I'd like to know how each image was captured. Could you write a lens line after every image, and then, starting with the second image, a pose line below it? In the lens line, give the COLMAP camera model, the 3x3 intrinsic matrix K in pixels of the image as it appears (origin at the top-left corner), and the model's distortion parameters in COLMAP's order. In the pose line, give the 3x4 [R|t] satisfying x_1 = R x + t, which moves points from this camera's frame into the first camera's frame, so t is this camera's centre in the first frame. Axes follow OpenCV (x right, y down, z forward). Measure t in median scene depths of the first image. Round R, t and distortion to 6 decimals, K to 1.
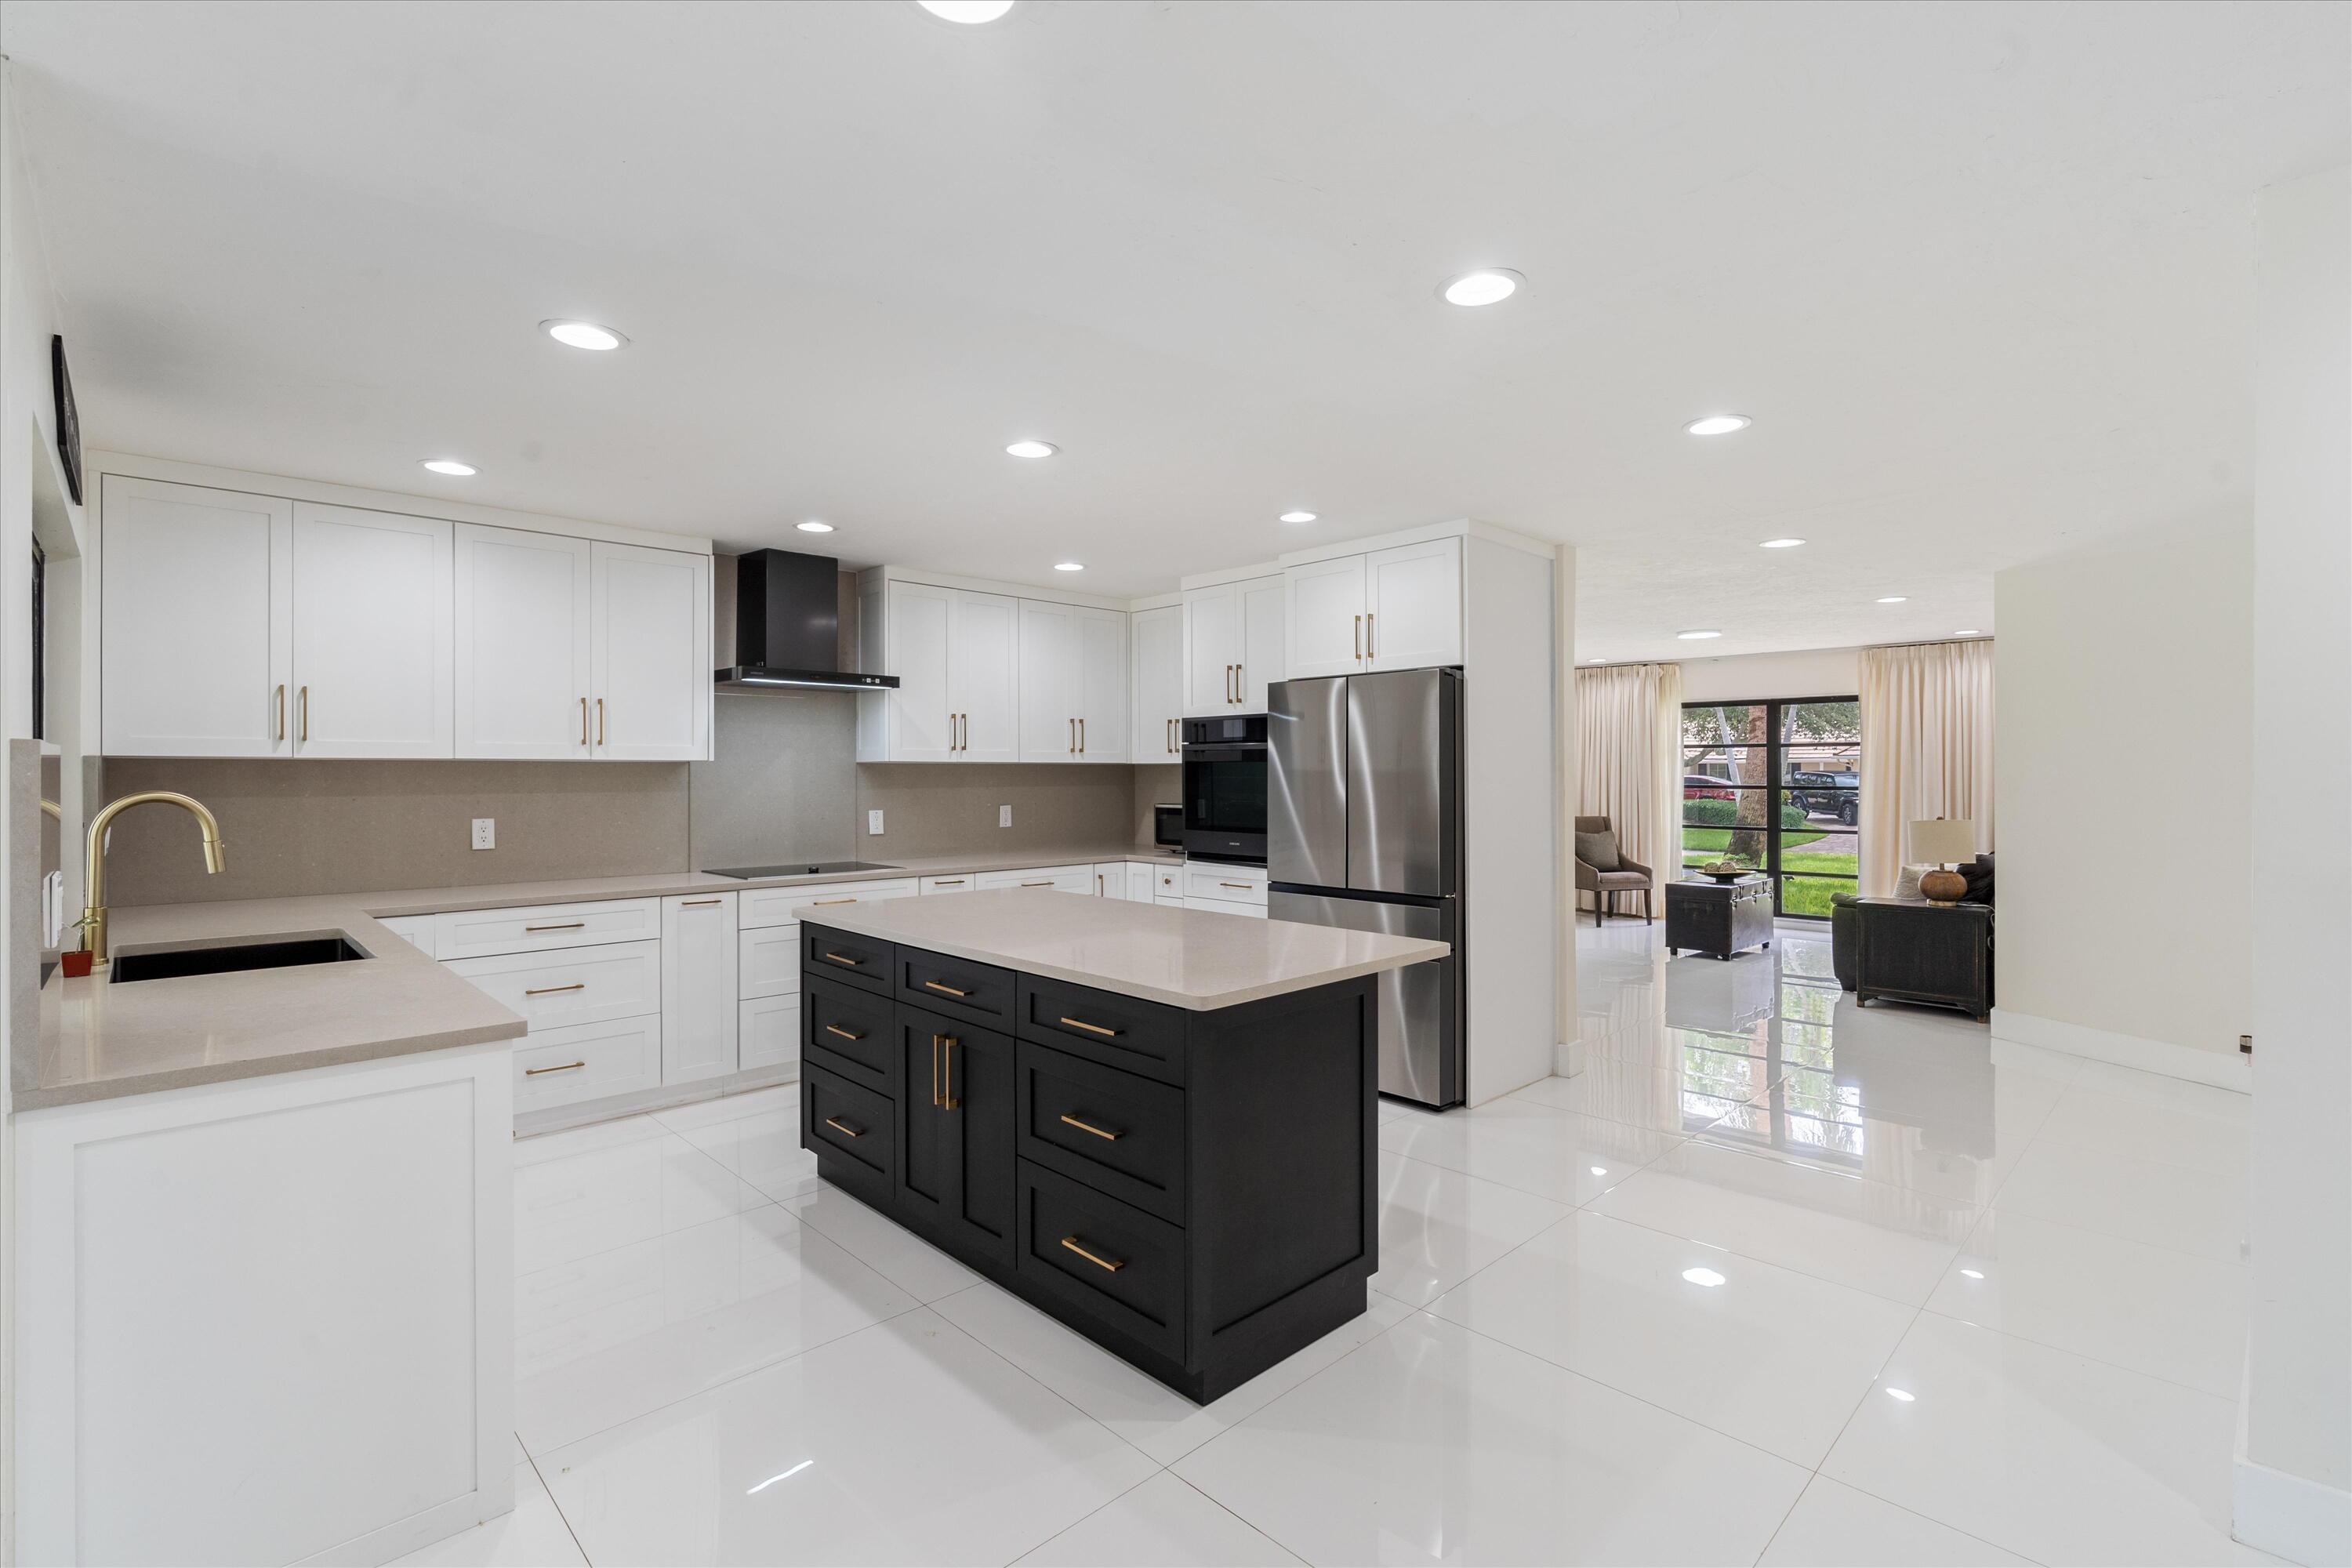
lens RADIAL K [[1026.7, 0, 1165.2], [0, 1026.7, 778.2], [0, 0, 1]] dist [0.000583, 0.000248]
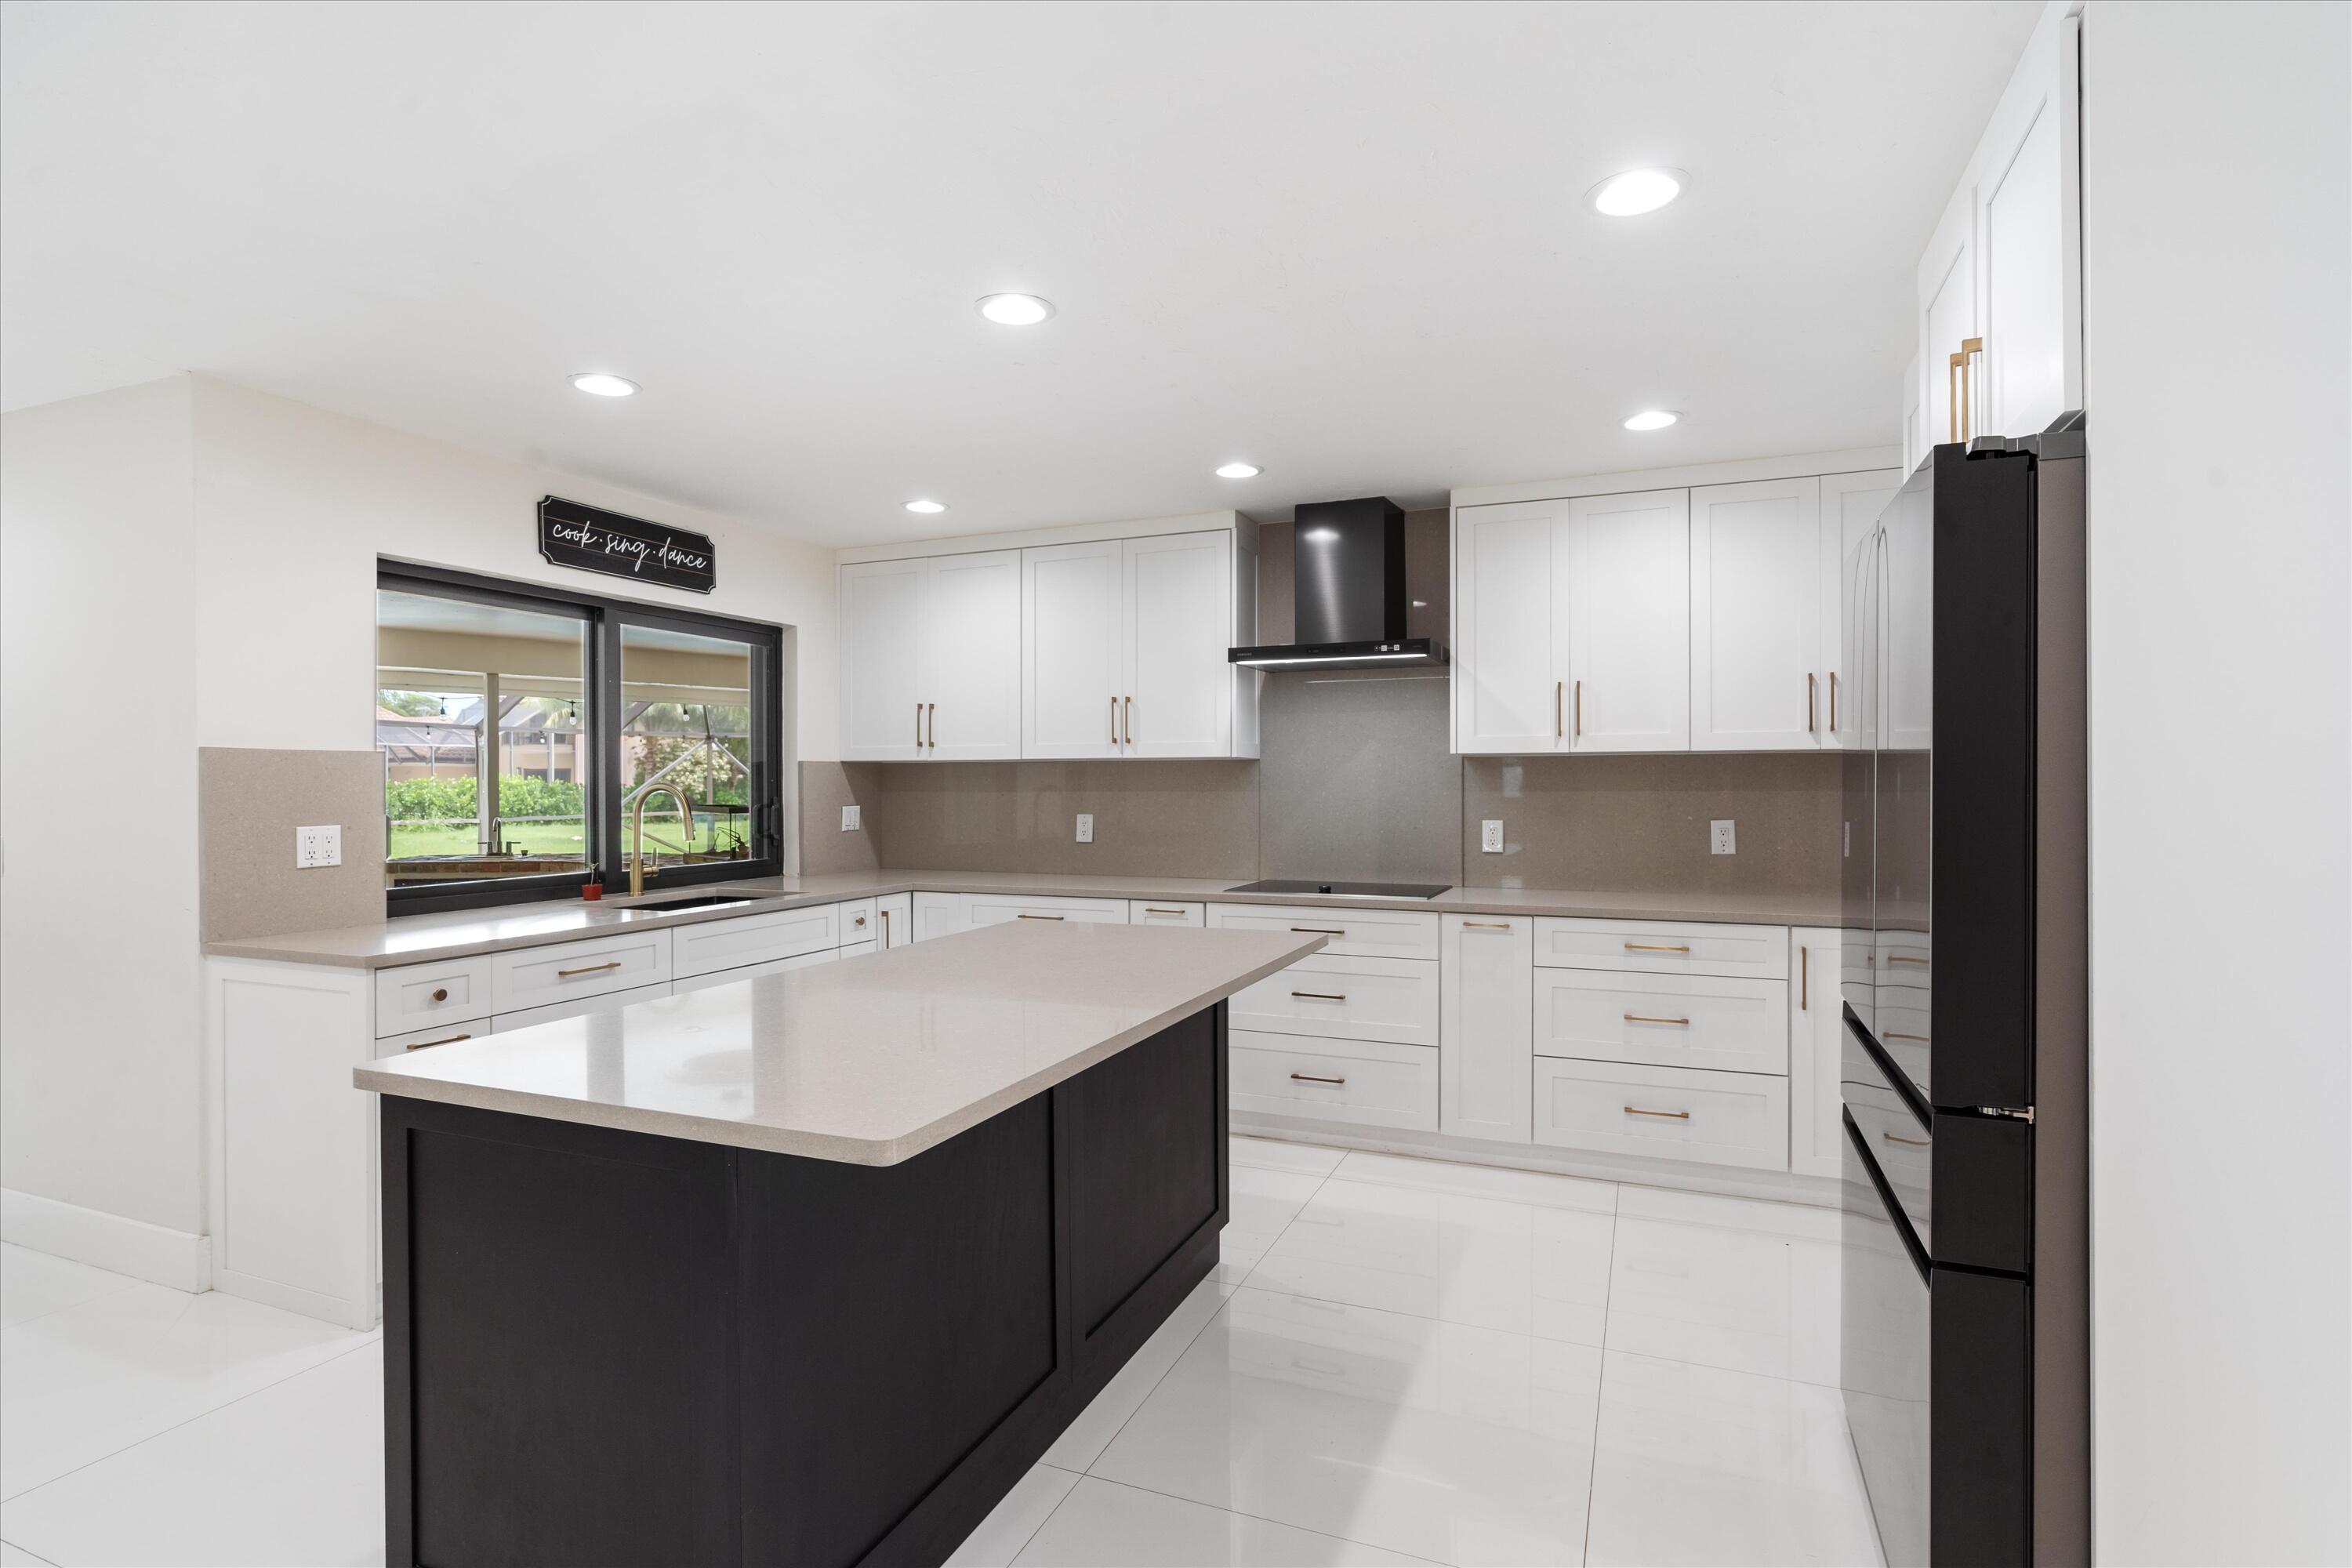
lens RADIAL K [[1278.9, 0, 1162.4], [0, 1278.9, 776.5], [0, 0, 1]] dist [0.002740, 0.000084]
pose [[0.397173, 0.001320, -0.917743, 0.720262], [0.001955, 0.999995, 0.002284, -0.003728], [0.917742, -0.002701, 0.397168, 0.643539]]
